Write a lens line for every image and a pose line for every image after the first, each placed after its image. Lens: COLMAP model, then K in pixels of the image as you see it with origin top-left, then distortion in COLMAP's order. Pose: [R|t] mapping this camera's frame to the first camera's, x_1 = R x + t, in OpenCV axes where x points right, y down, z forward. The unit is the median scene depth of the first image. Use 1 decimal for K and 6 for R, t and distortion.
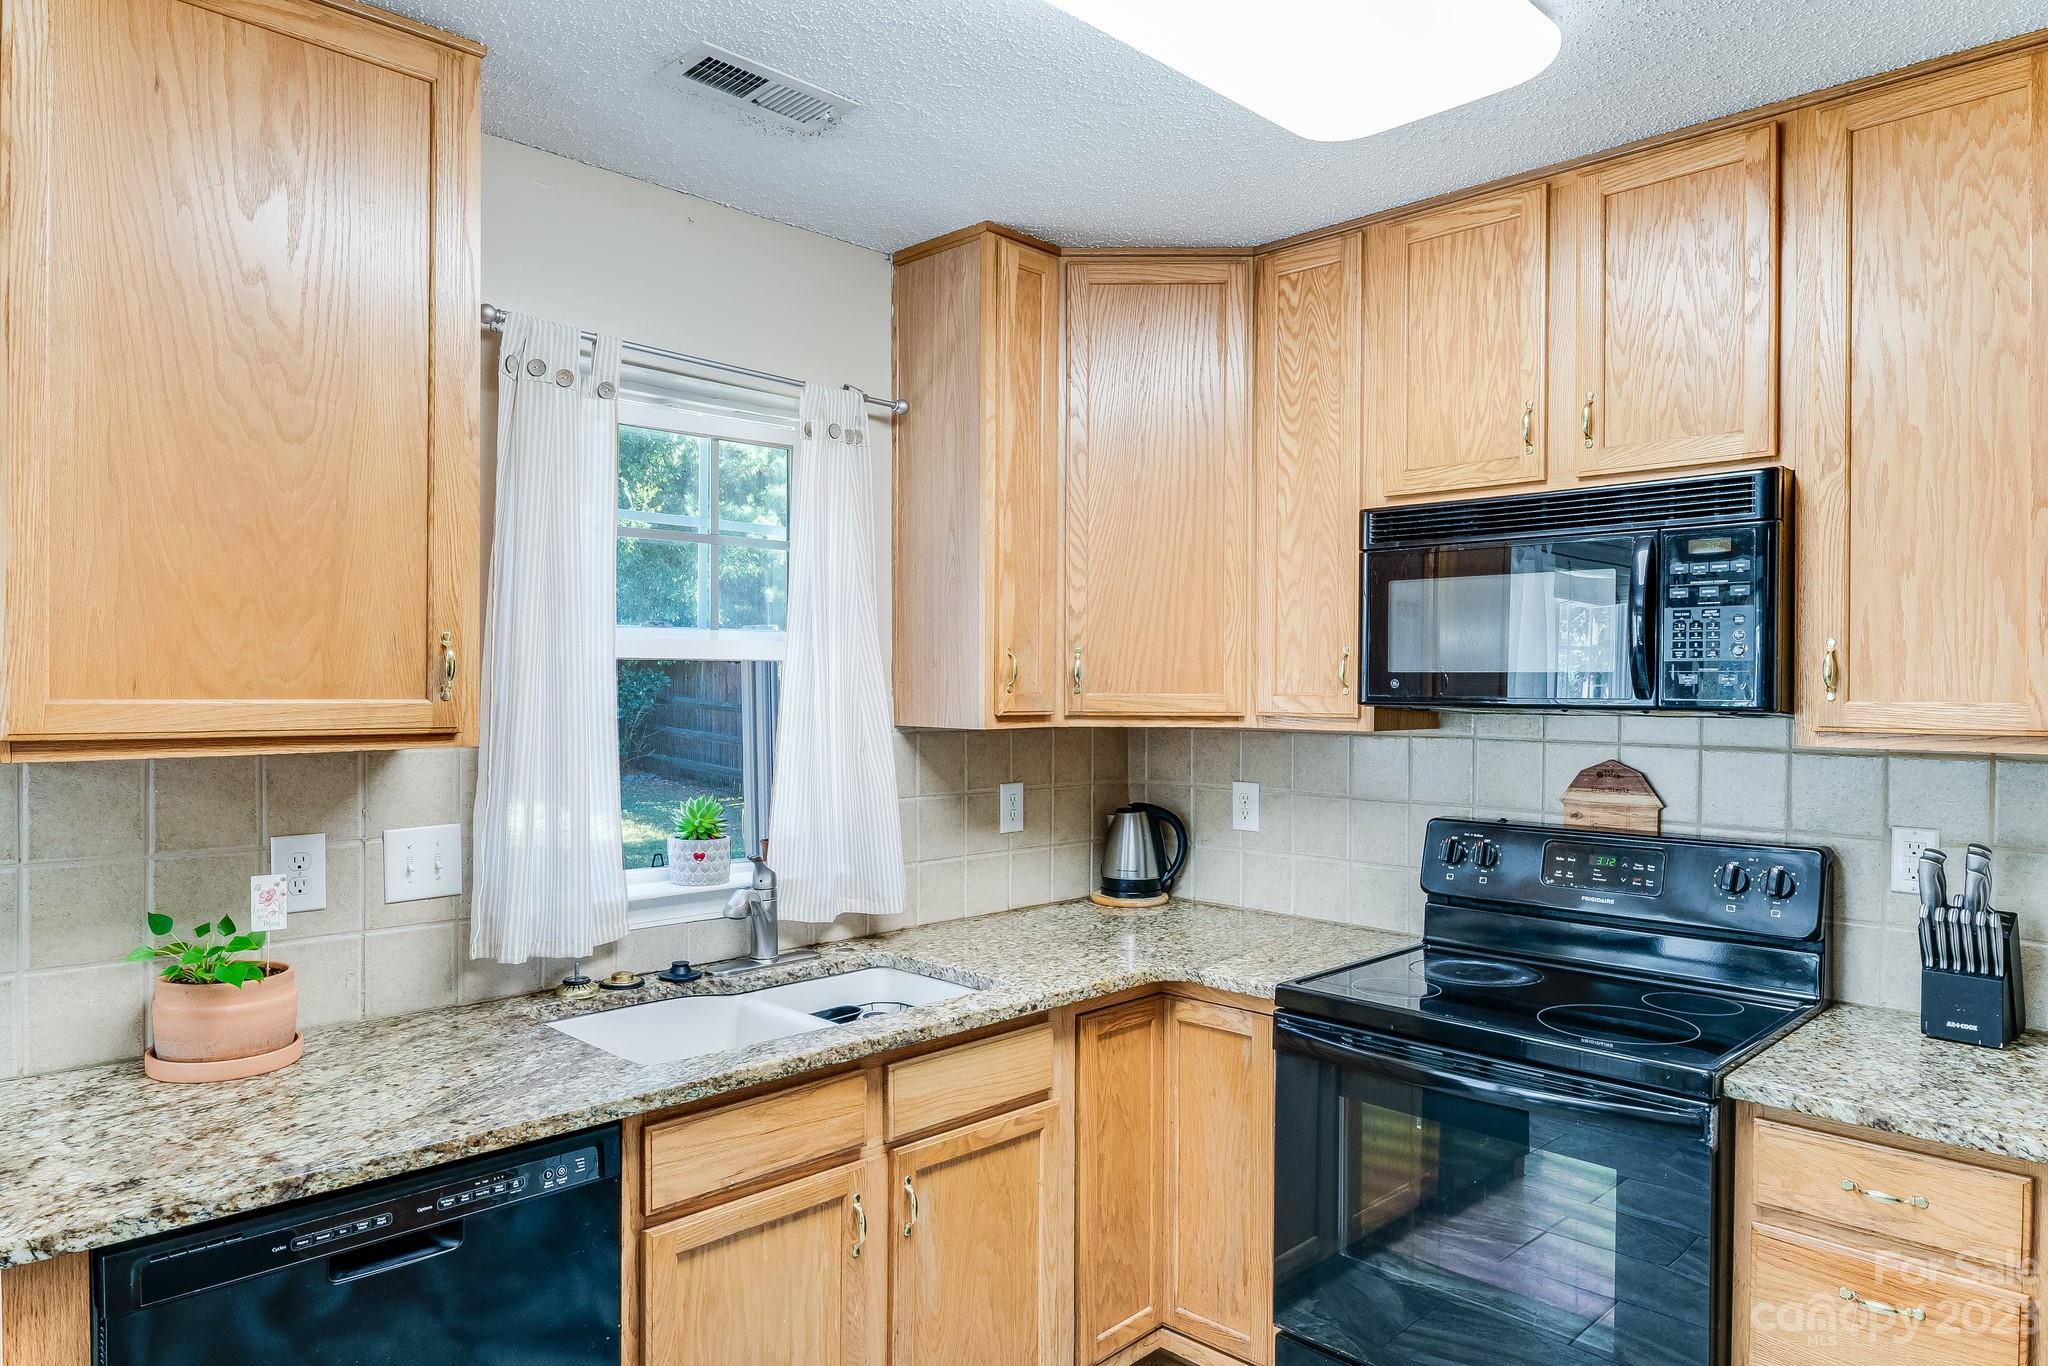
lens RADIAL K [[1260.9, 0, 993.1], [0, 1260.9, 701.8], [0, 0, 1]] dist [0.002492, -0.015514]
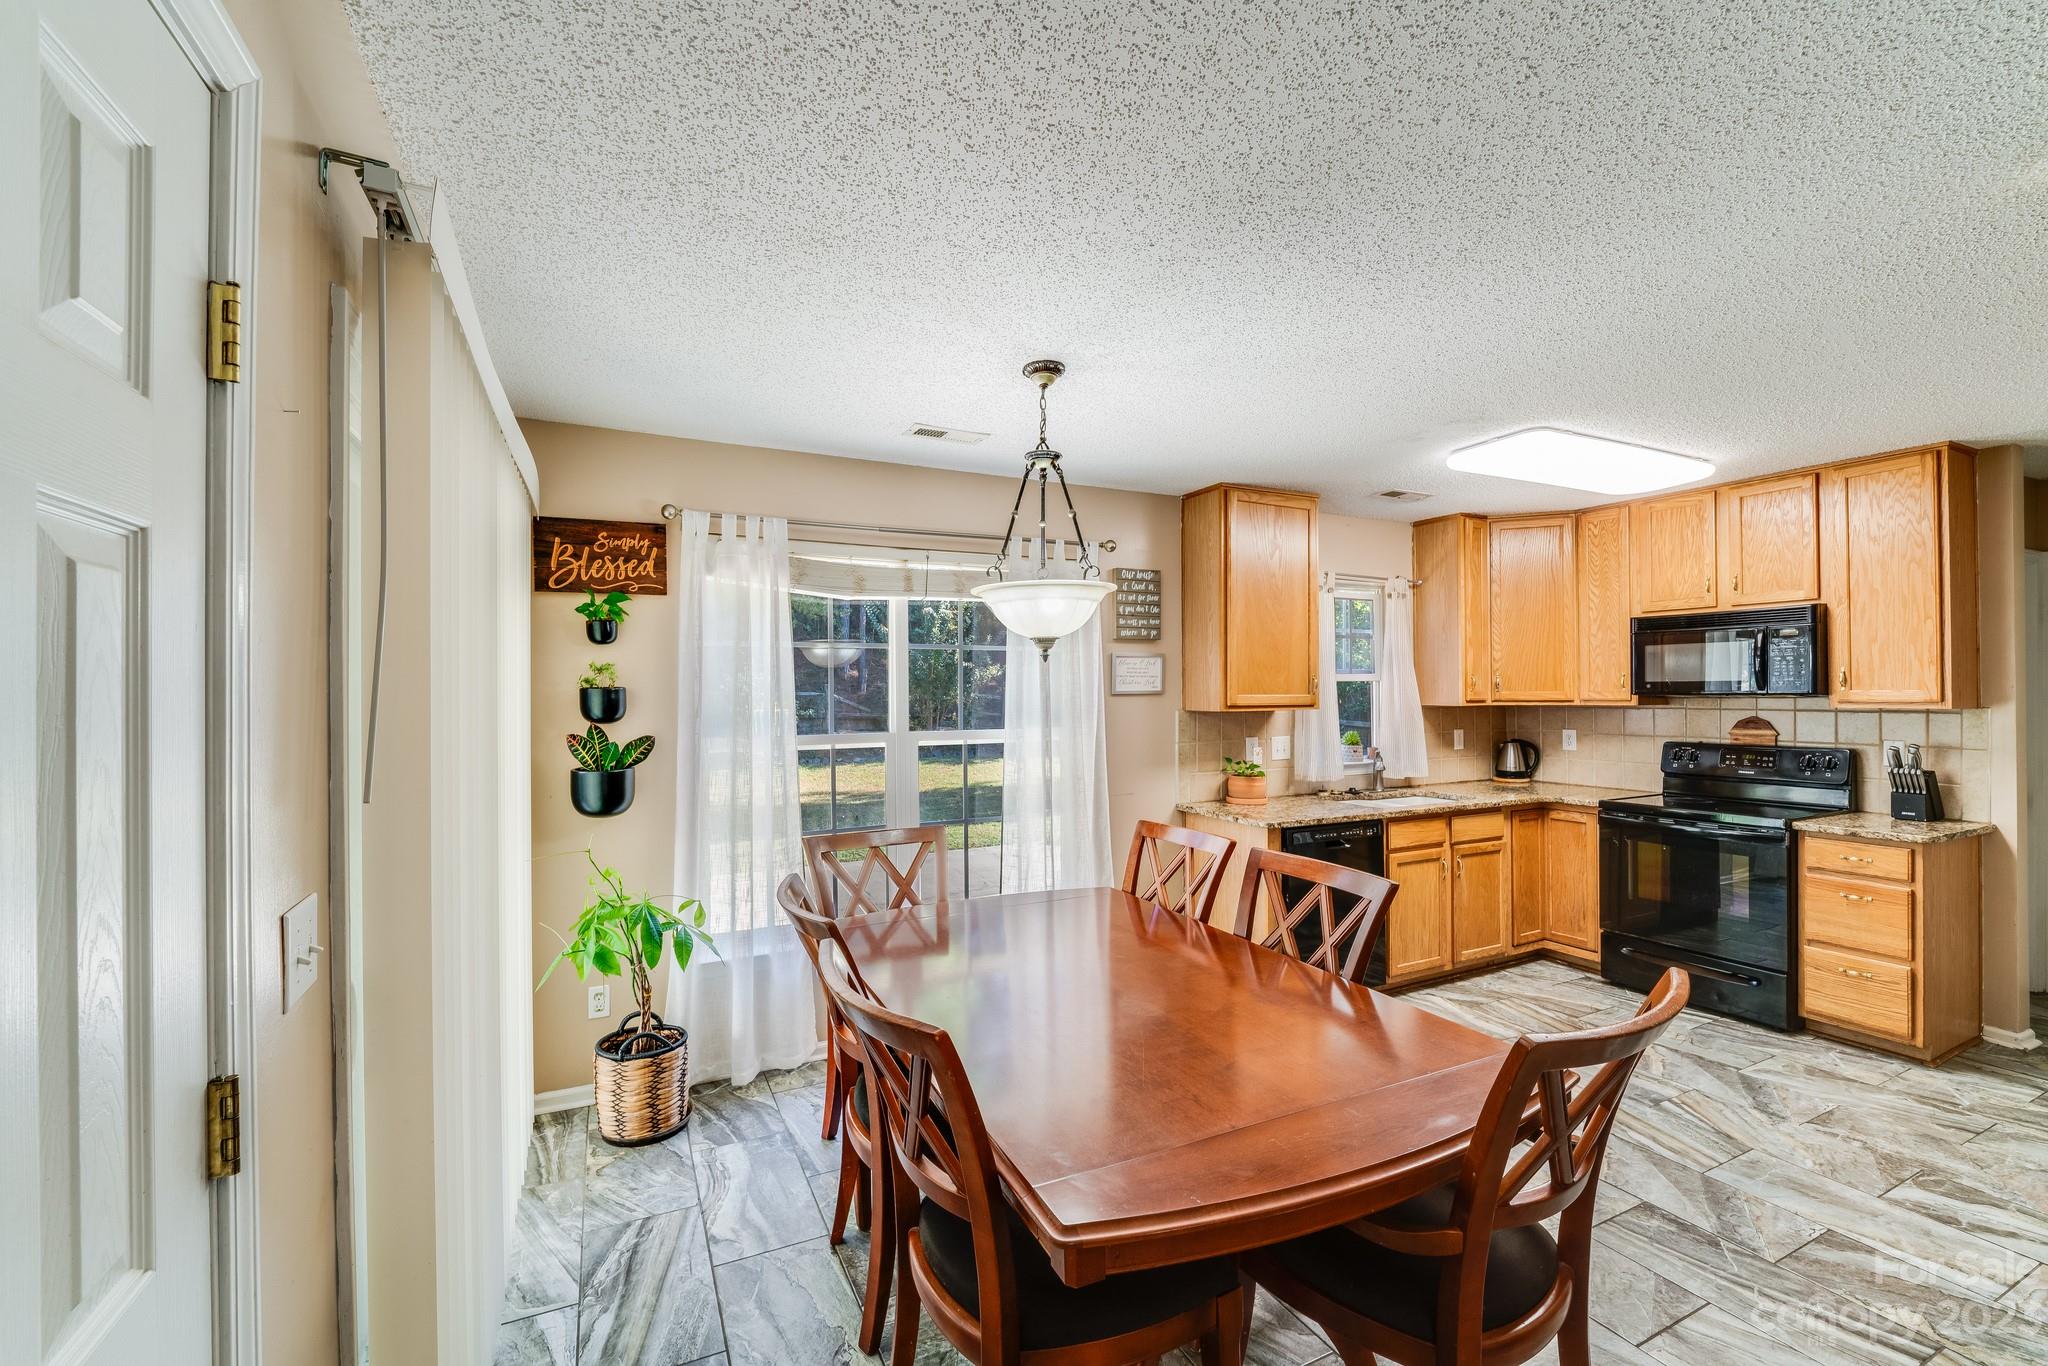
lens RADIAL K [[828.6, 0, 1020.4], [0, 828.6, 688.9], [0, 0, 1]] dist [0.001342, -0.006373]
pose [[0.950974, -0.012022, -0.309036, -0.380935], [0.006385, 0.999794, -0.019248, 0.015510], [0.309204, 0.016332, 0.950855, -1.008159]]
